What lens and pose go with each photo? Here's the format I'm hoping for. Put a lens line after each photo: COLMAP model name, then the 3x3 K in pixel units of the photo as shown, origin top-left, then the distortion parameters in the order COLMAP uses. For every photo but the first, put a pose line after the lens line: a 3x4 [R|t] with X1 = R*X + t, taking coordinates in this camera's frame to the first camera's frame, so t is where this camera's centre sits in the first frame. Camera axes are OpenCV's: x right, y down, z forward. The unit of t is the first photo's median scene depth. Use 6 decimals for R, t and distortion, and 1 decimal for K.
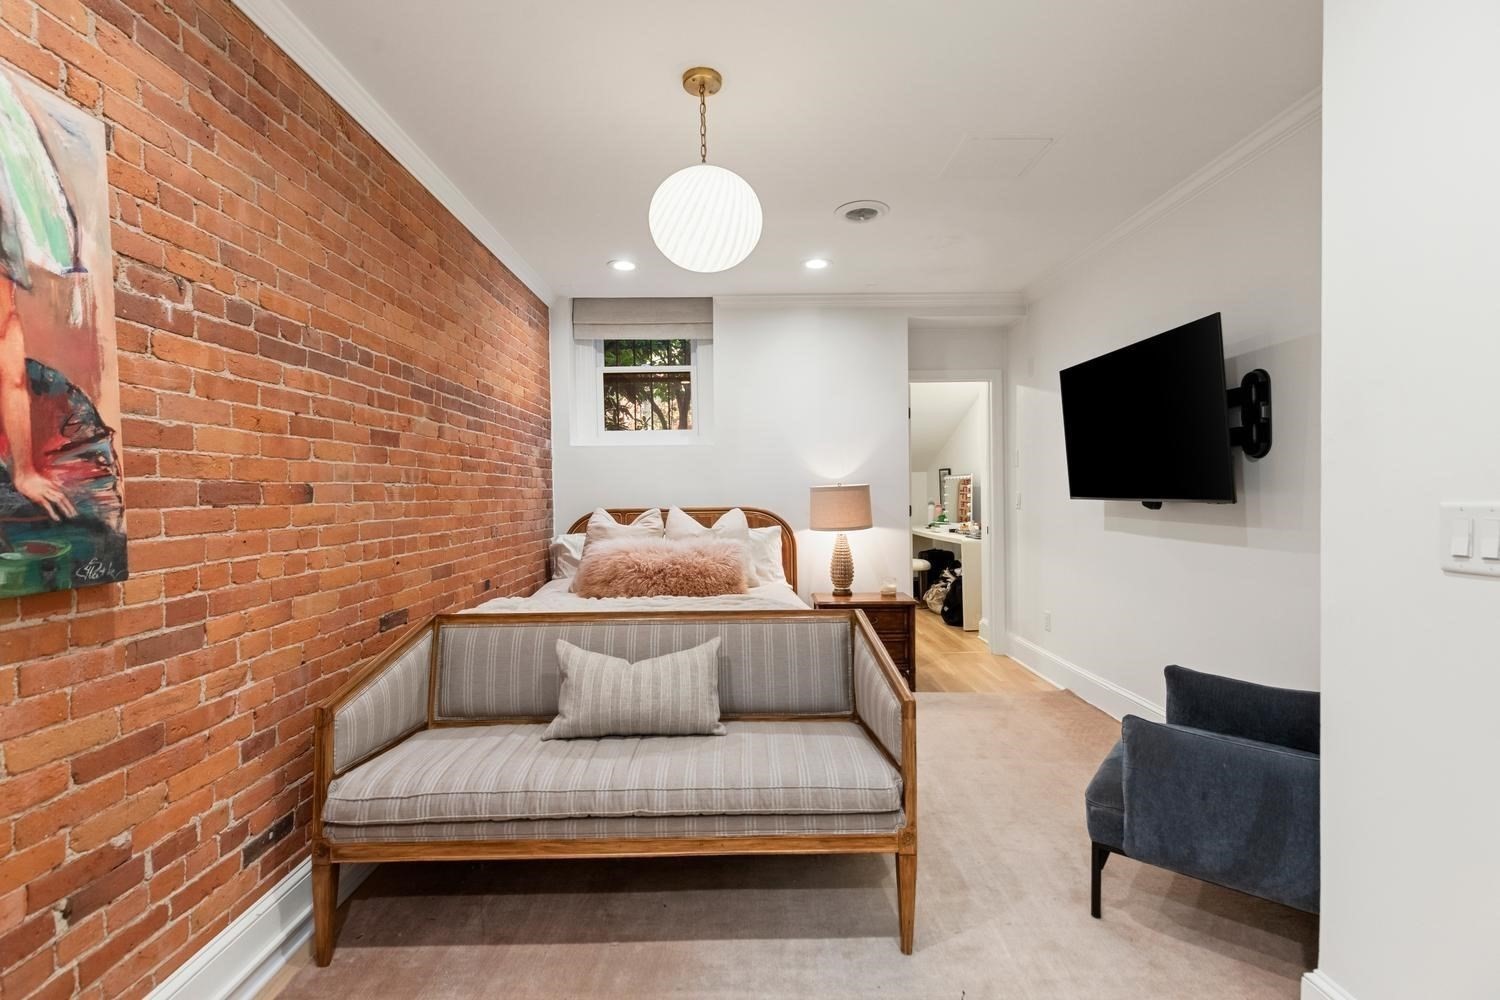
lens RADIAL K [[682.7, 0, 744.2], [0, 682.7, 504.0], [0, 0, 1]] dist [0.008270, -0.002517]
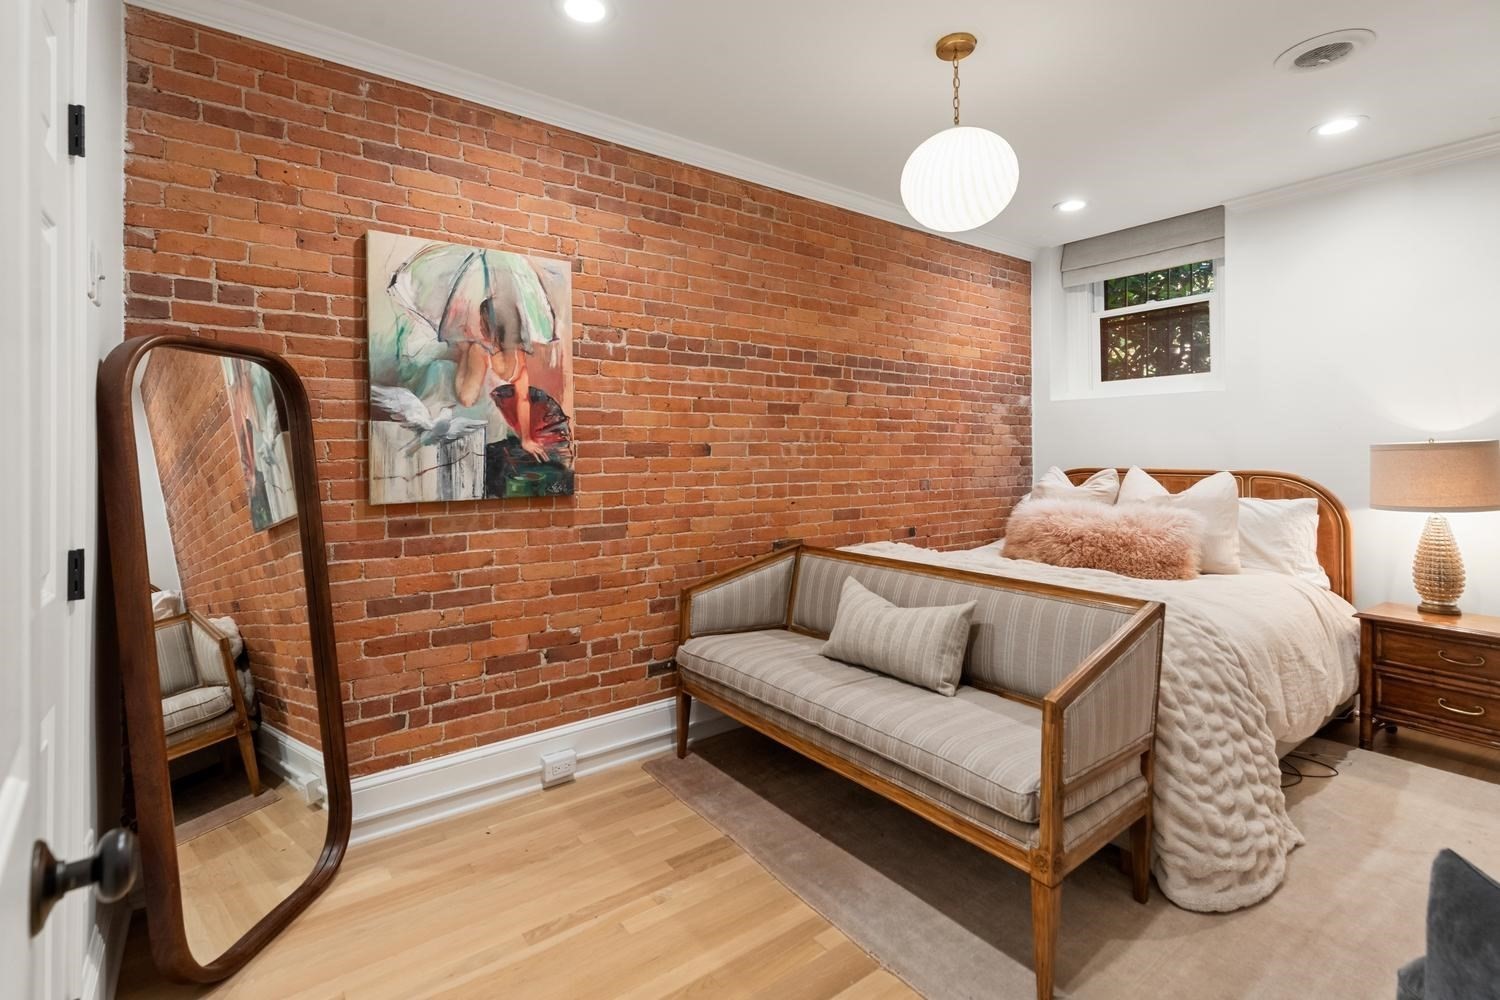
lens RADIAL K [[682.7, 0, 712.1], [0, 682.7, 444.3], [0, 0, 1]] dist [0.008270, -0.002517]
pose [[0.572644, 0.000203, -0.819804, 0.594470], [-0.017956, 0.999763, -0.012295, -0.009078], [0.819607, 0.021761, 0.572512, 0.145246]]
